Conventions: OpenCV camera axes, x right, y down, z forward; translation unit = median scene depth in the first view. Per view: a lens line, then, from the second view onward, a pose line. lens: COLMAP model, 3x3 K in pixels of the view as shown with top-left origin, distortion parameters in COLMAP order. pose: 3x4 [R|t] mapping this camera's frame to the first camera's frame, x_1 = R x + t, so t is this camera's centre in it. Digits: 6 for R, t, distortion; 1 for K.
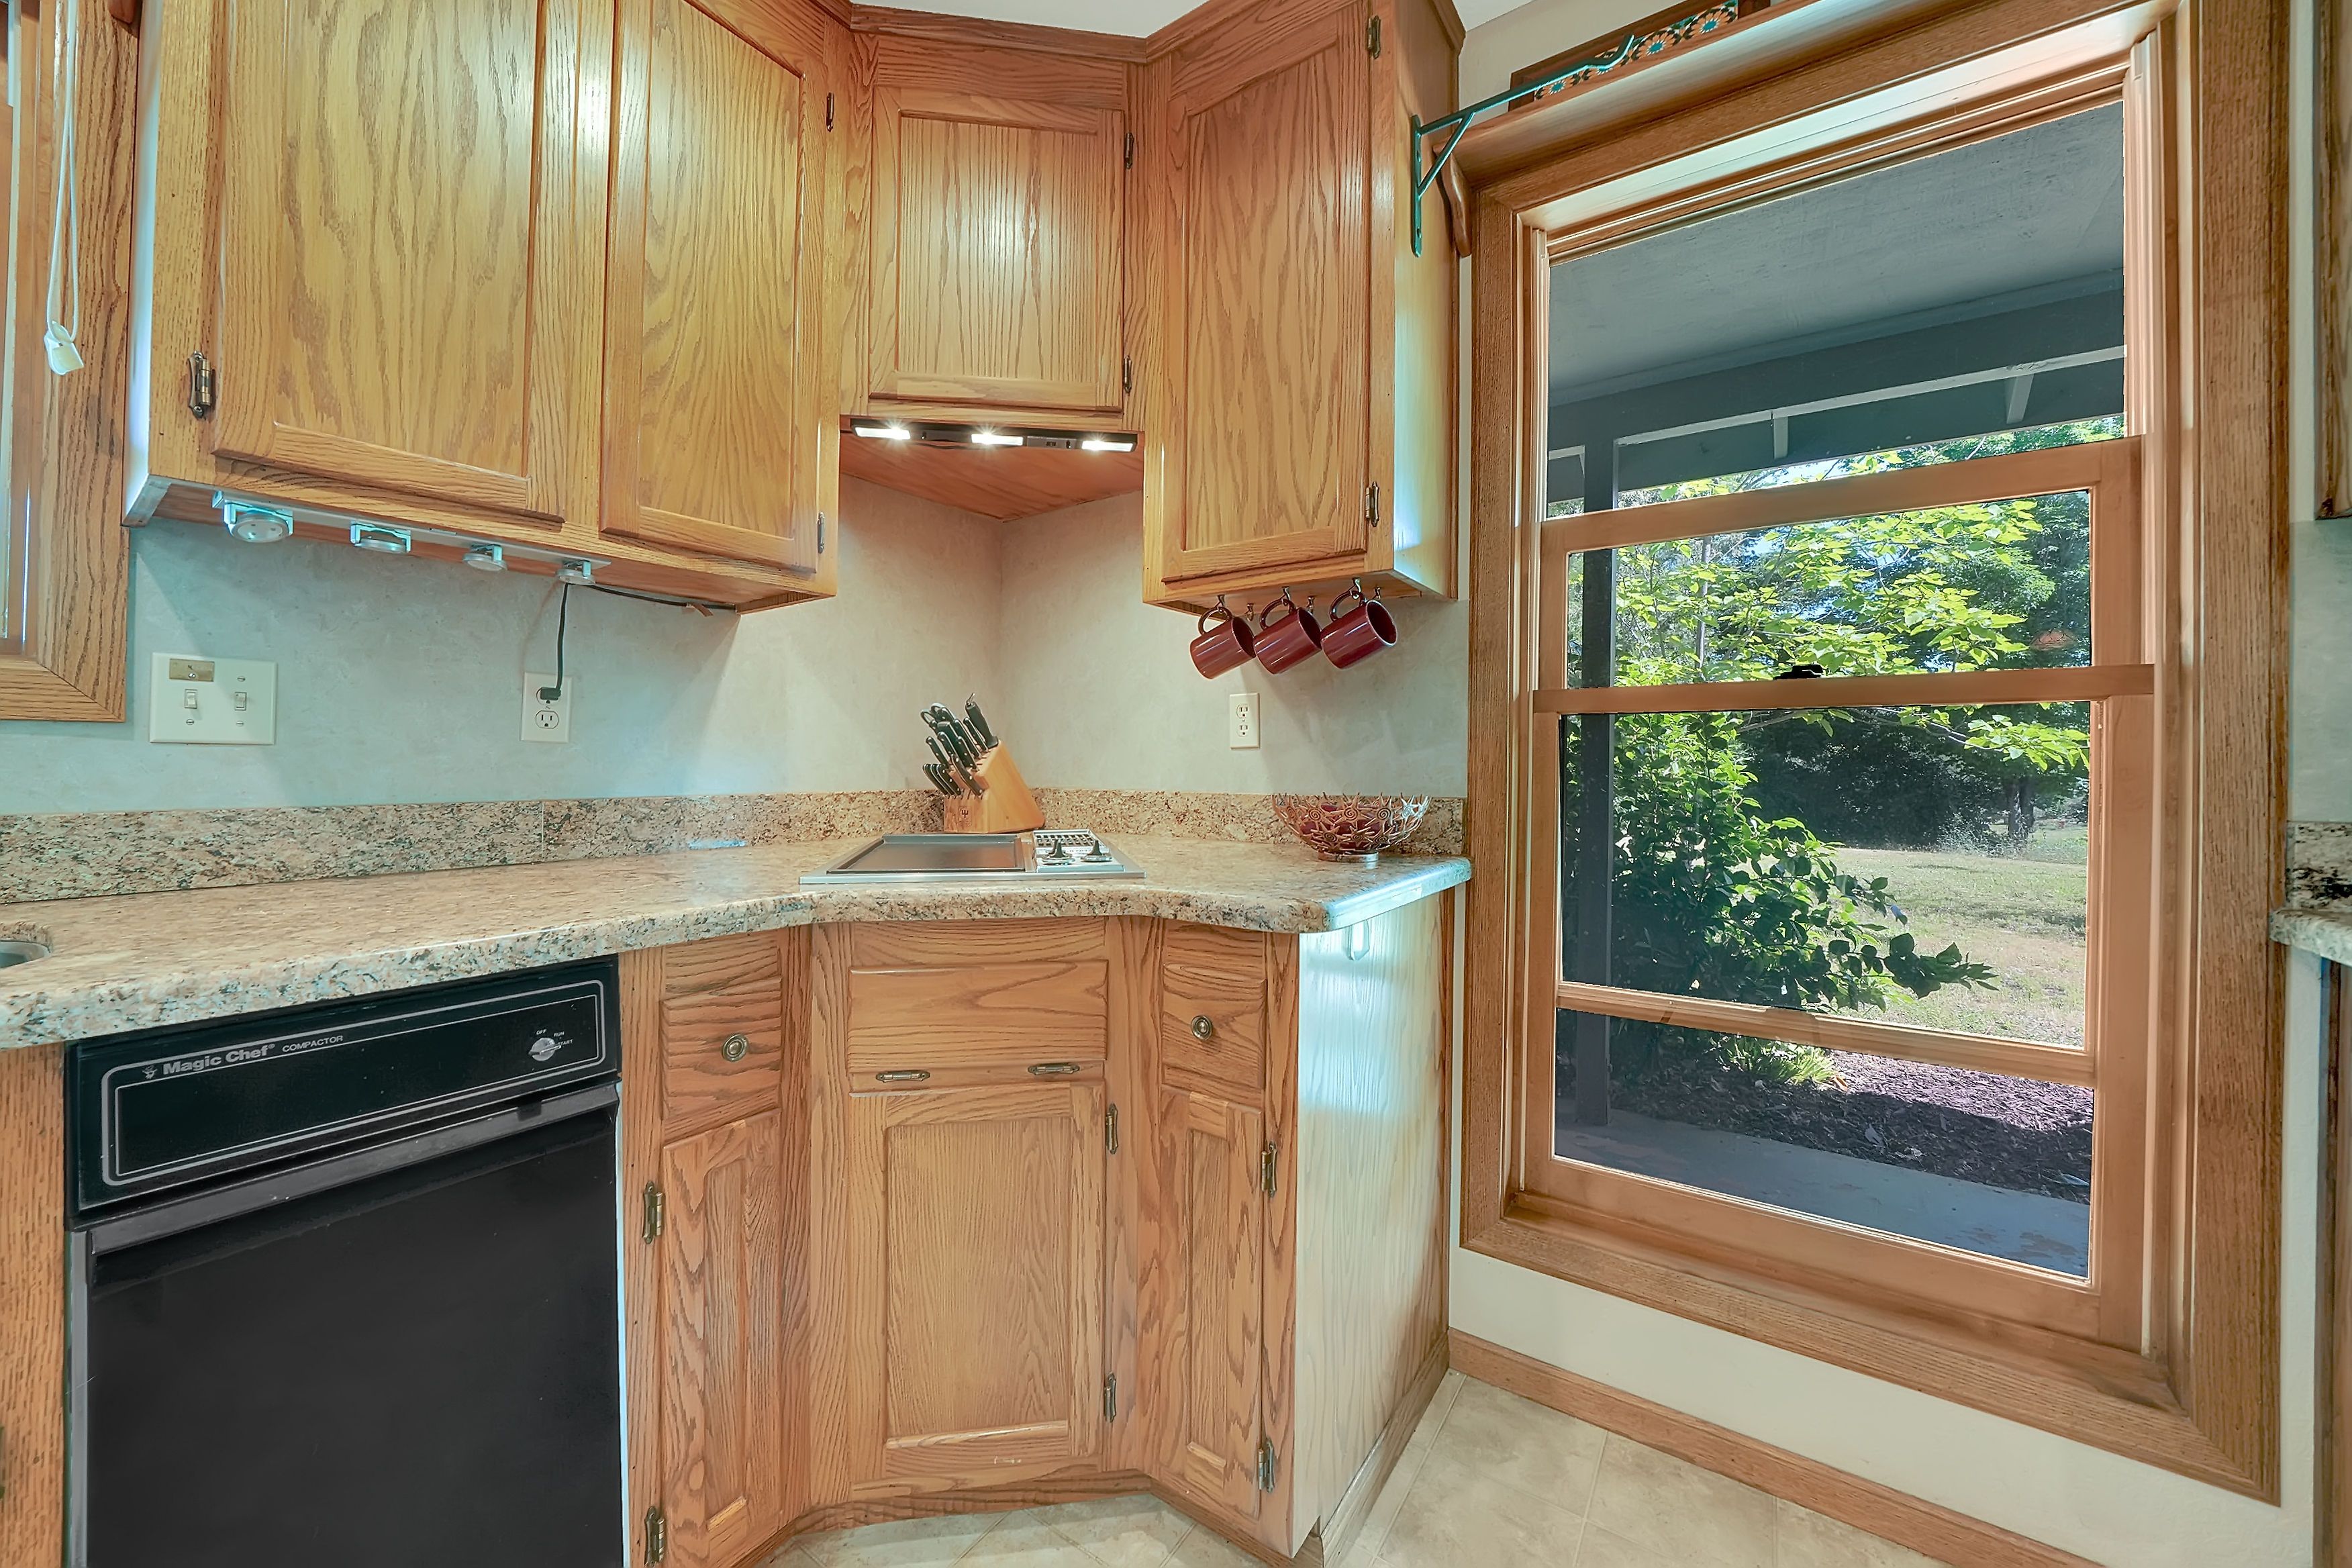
lens RADIAL K [[861.4, 0, 1148.5], [0, 861.4, 755.9], [0, 0, 1]] dist [-0.022065, 0.001020]
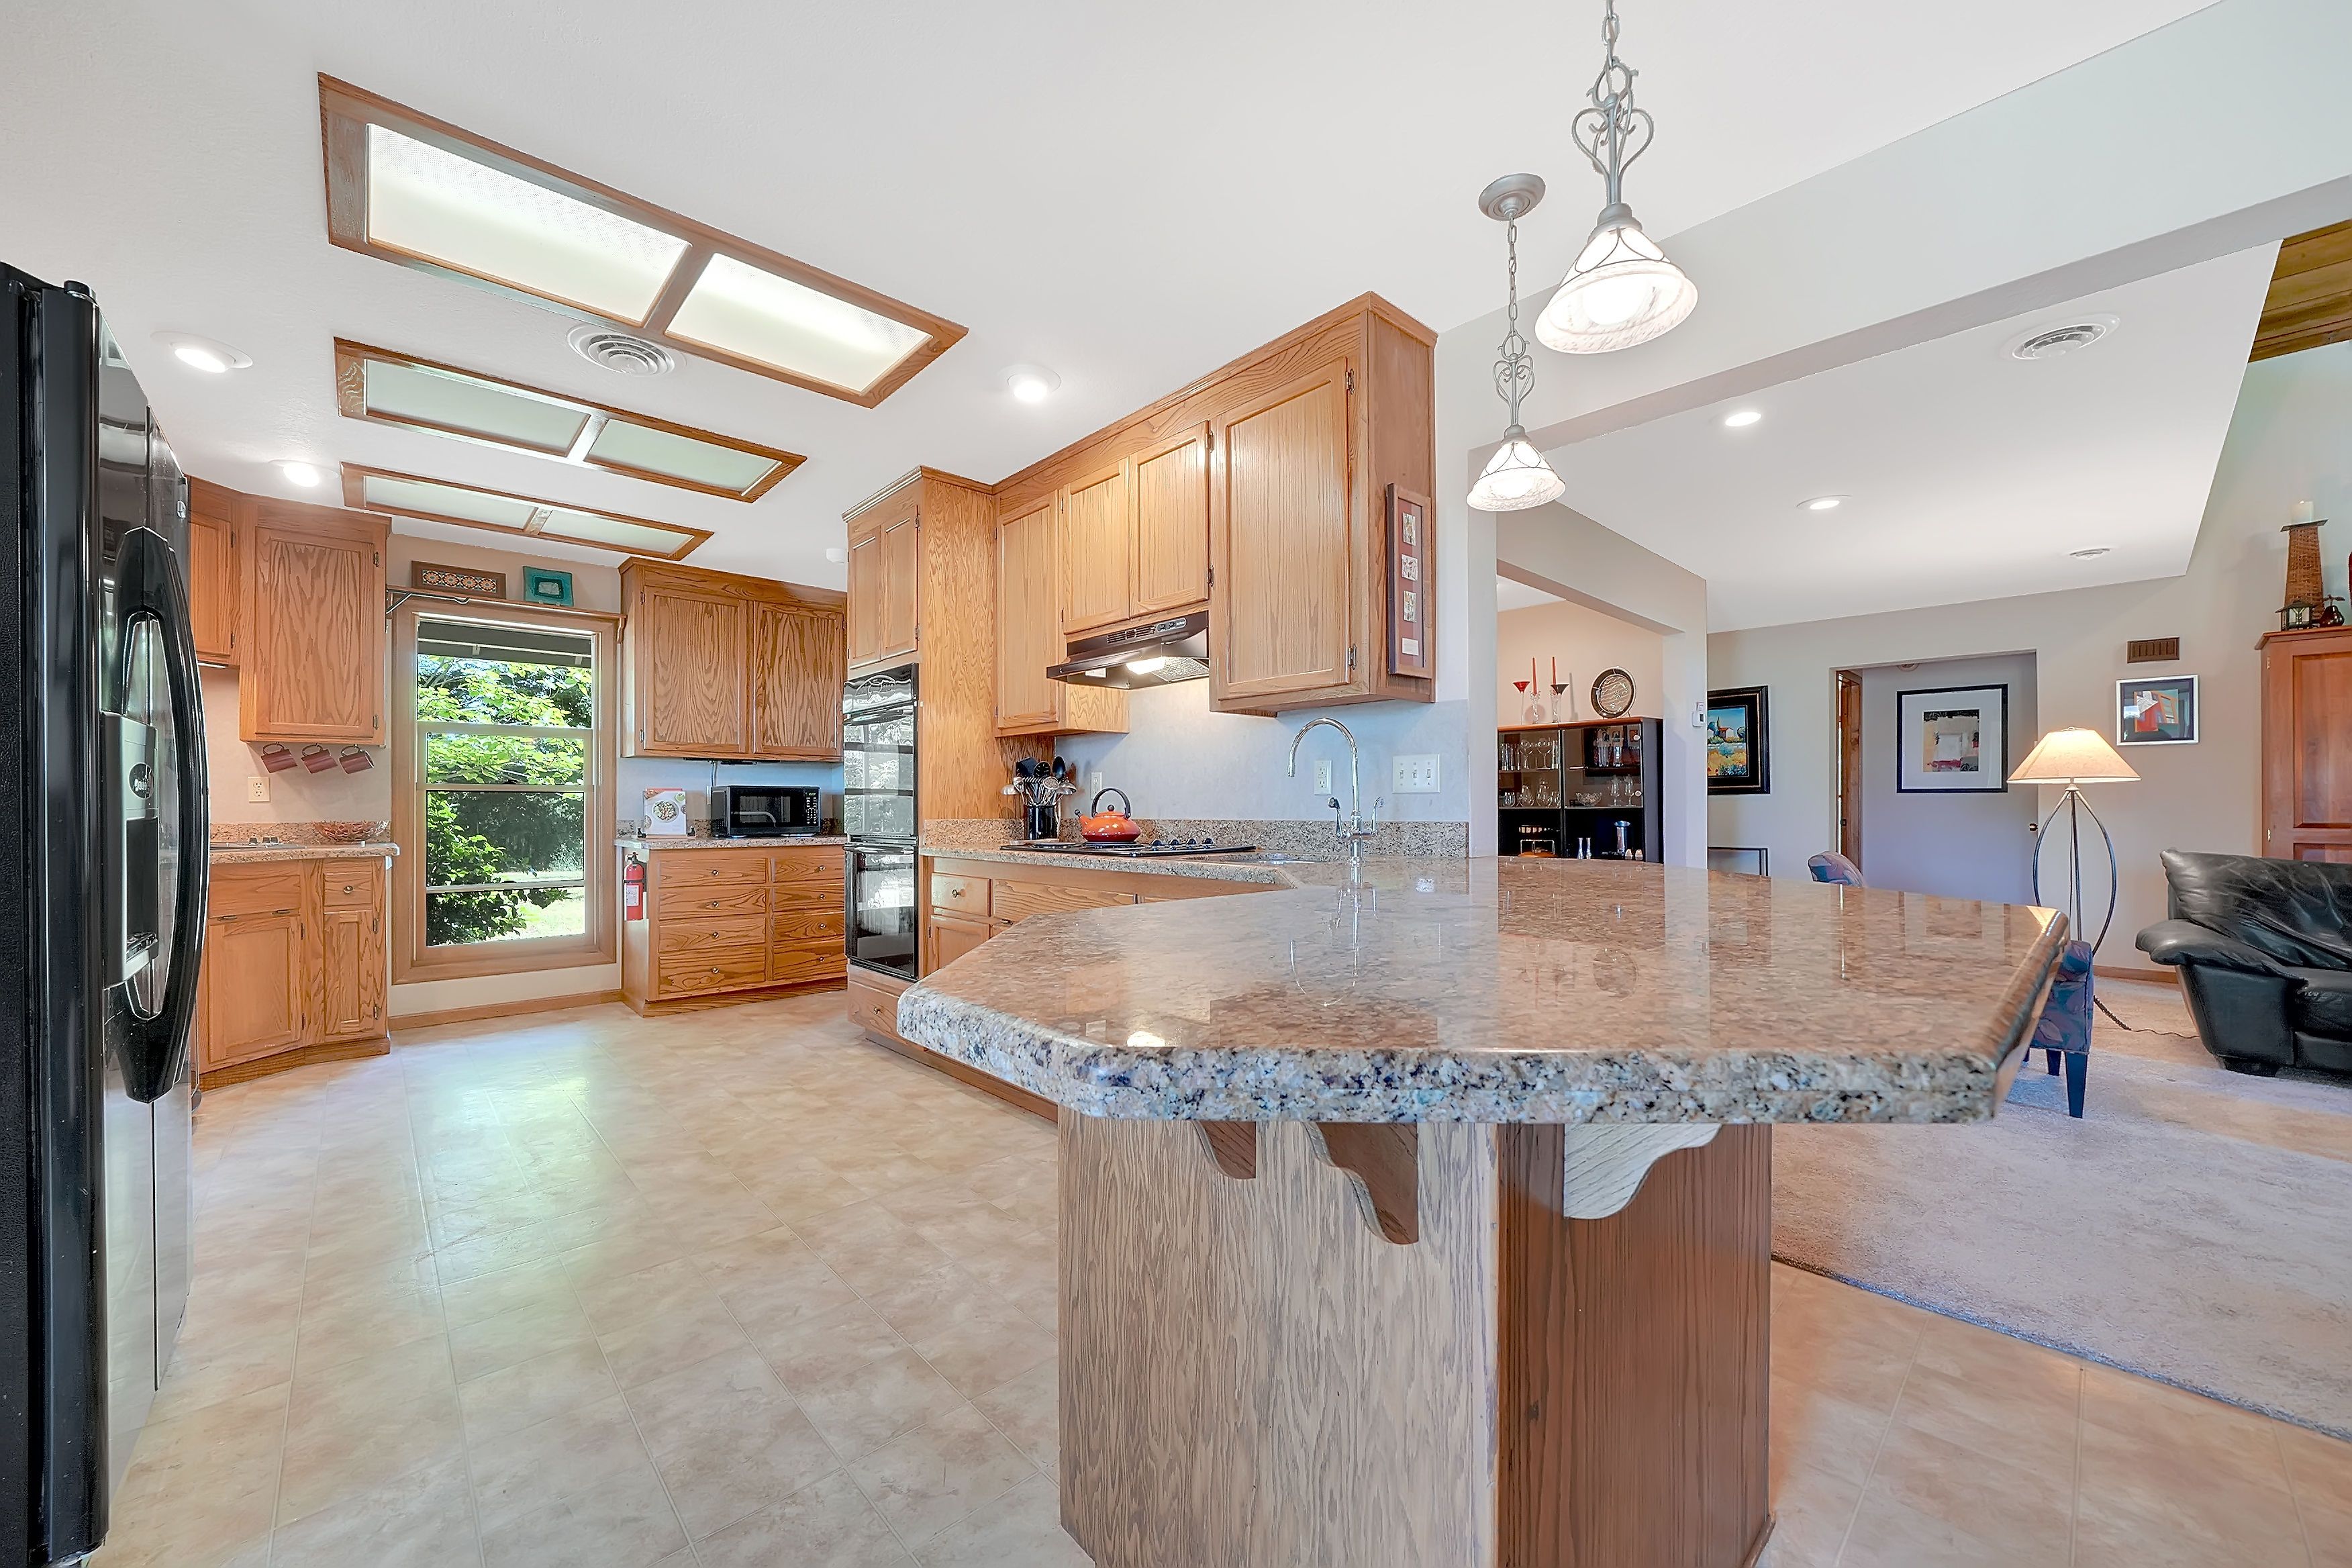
lens RADIAL K [[903.4, 0, 1181.4], [0, 903.4, 804.2], [0, 0, 1]] dist [-0.007730, -0.000092]
pose [[0.206121, -0.002659, 0.978523, -2.340547], [-0.005834, 0.999975, 0.003946, -0.039721], [-0.978509, -0.006522, 0.206101, -2.514205]]
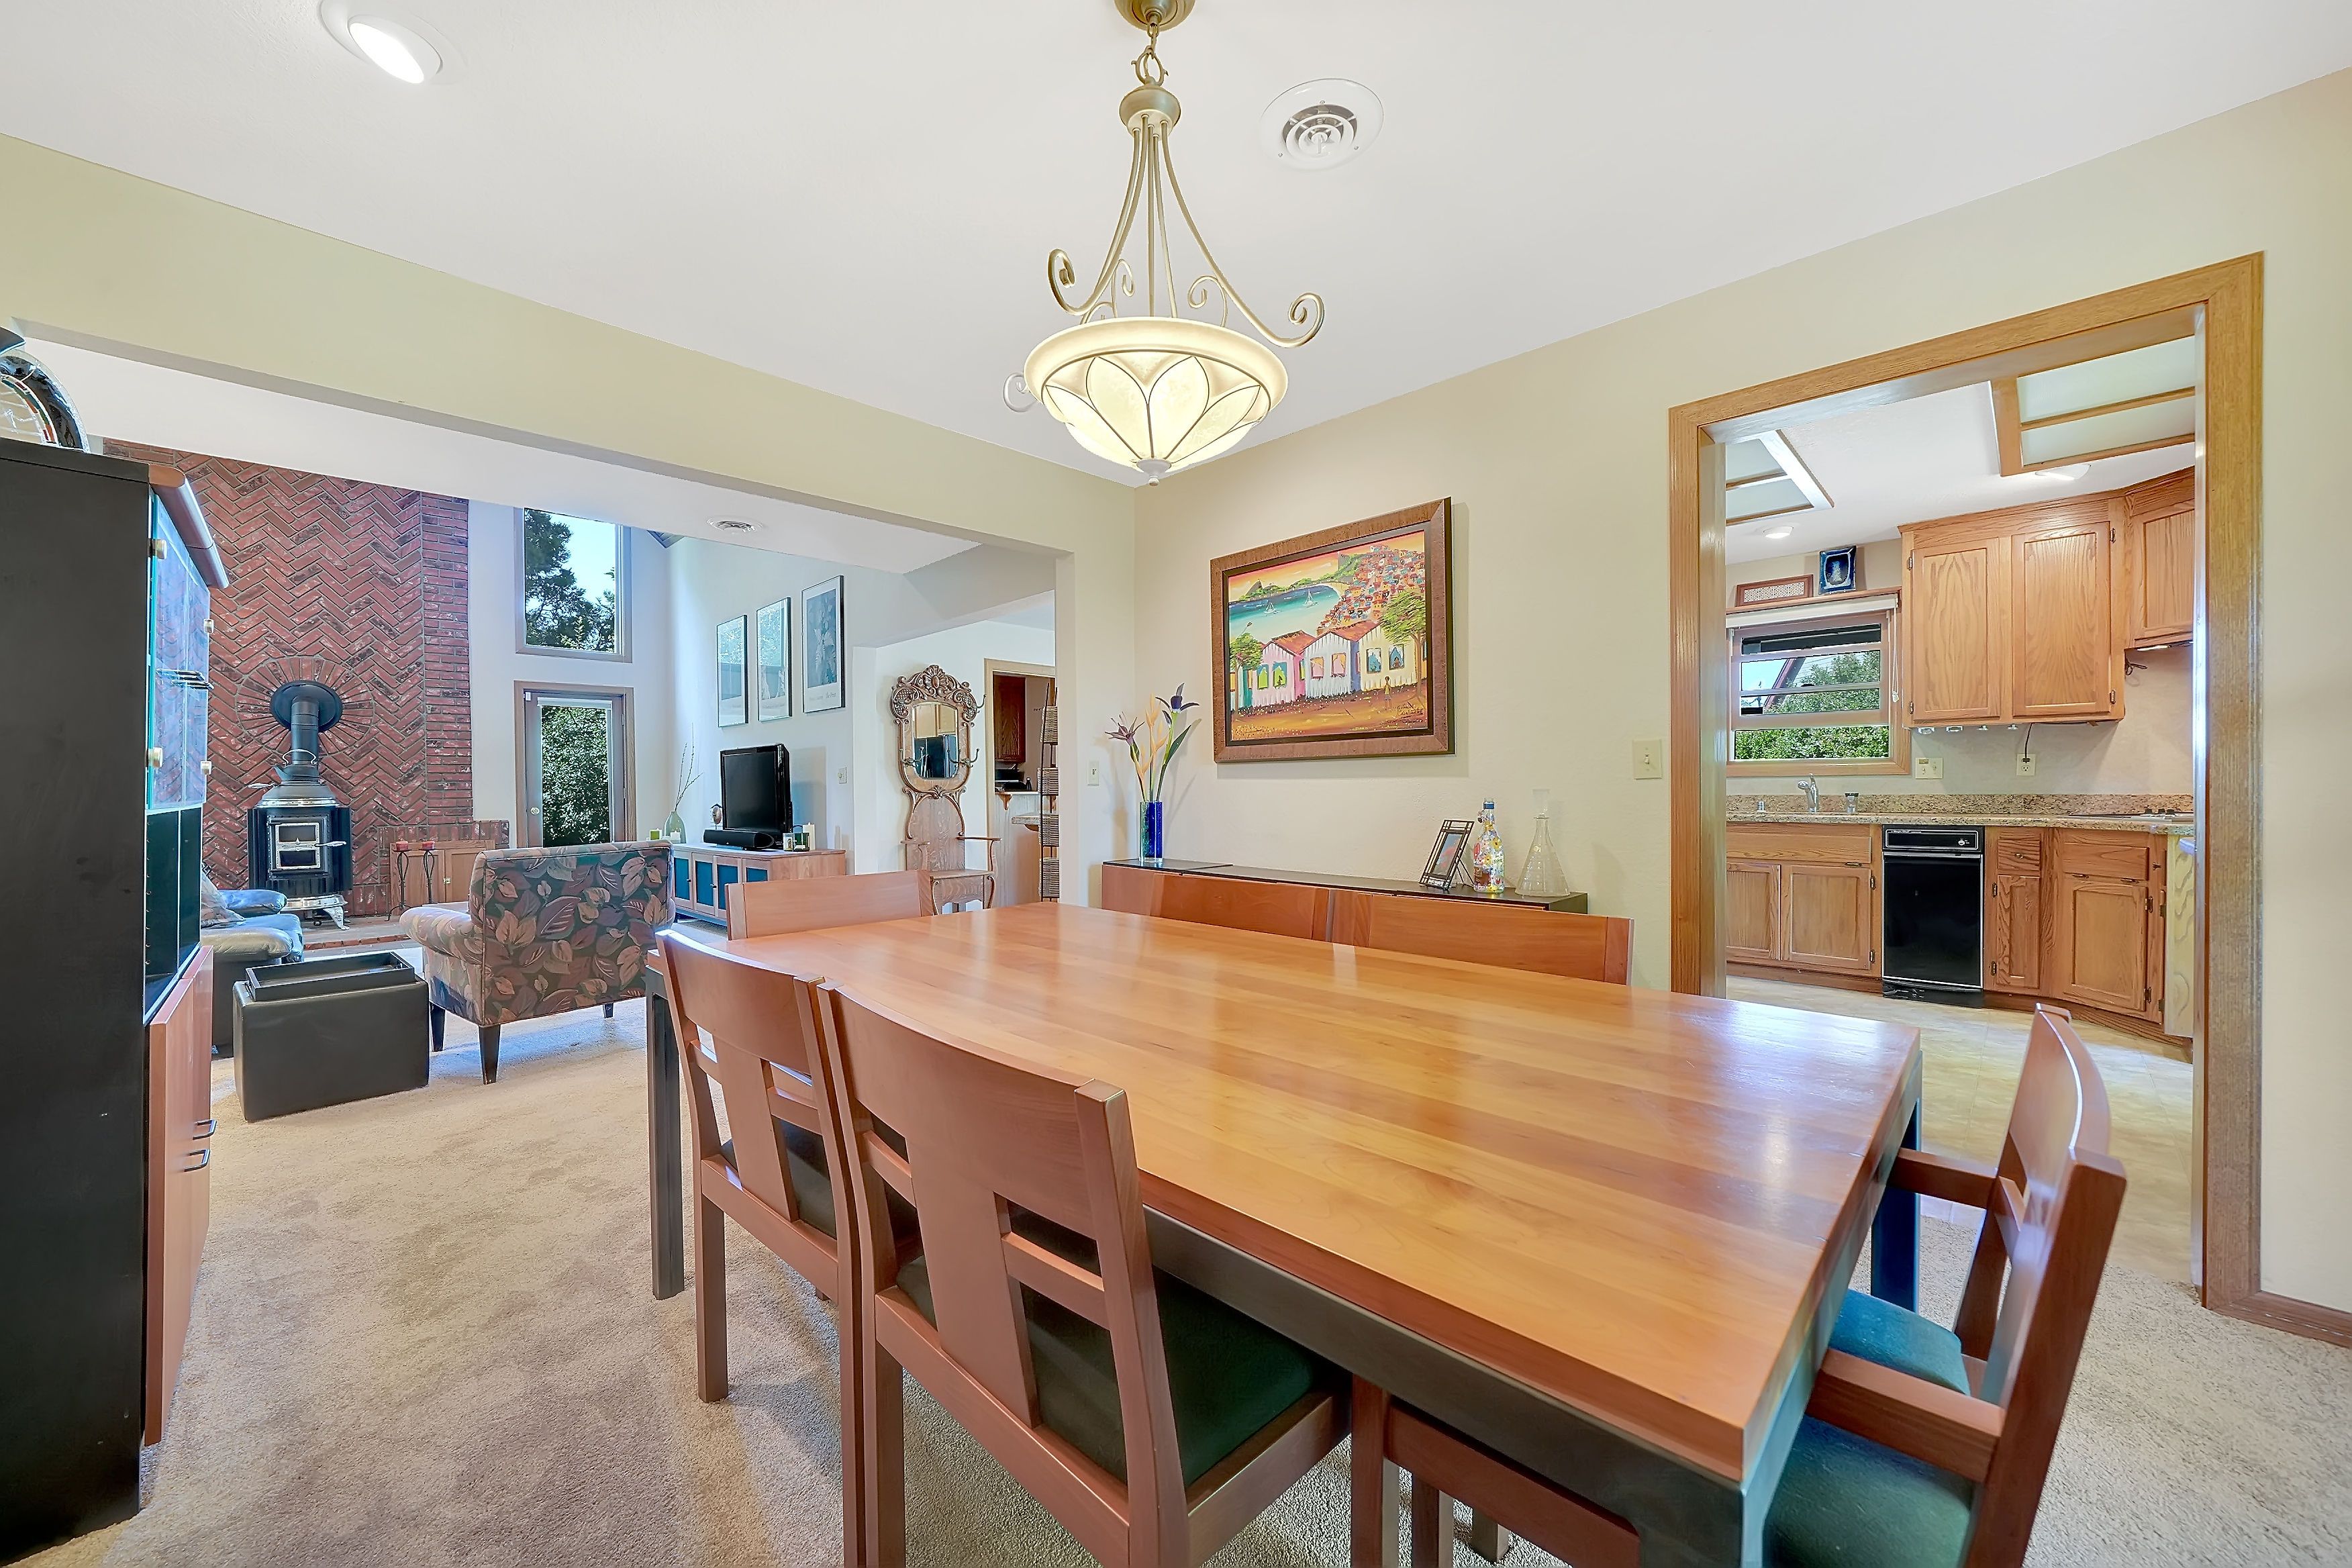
lens RADIAL K [[861.4, 0, 1165.3], [0, 861.4, 798.1], [0, 0, 1]] dist [-0.022065, 0.001020]
pose [[-0.171149, 0.009096, -0.985203, 3.259341], [0.017169, 0.999833, 0.006248, -0.008837], [0.985096, -0.015846, -0.171277, -1.784792]]
